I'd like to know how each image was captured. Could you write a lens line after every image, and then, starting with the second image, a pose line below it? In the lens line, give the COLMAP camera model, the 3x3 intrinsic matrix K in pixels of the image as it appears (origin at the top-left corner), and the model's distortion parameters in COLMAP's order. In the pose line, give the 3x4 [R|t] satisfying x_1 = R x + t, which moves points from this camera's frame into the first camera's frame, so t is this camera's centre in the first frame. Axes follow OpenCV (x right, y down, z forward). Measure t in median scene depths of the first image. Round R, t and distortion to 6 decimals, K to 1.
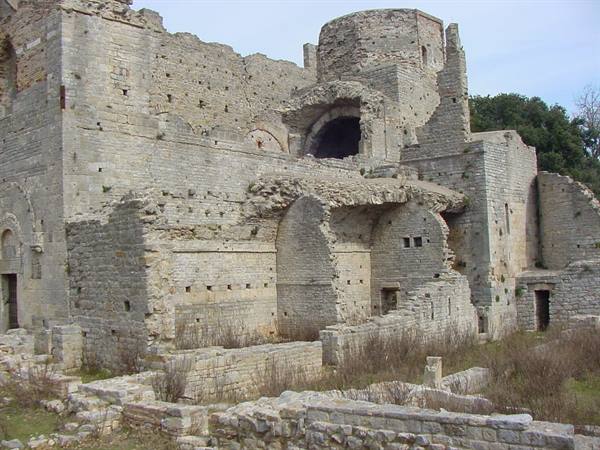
lens RADIAL K [[683.6, 0, 300.0], [0, 683.6, 225.0], [0, 0, 1]] dist [-0.234711, 0.248502]
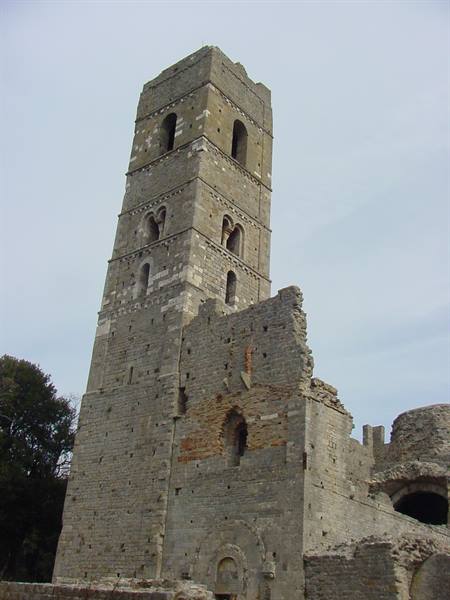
lens RADIAL K [[683.6, 0, 225.0], [0, 683.6, 300.0], [0, 0, 1]] dist [-0.234711, 0.248502]
pose [[0.994467, 0.096208, -0.042193, -0.455980], [-0.105050, 0.907816, -0.405998, 0.076681], [-0.000757, 0.408184, 0.912899, -0.354854]]
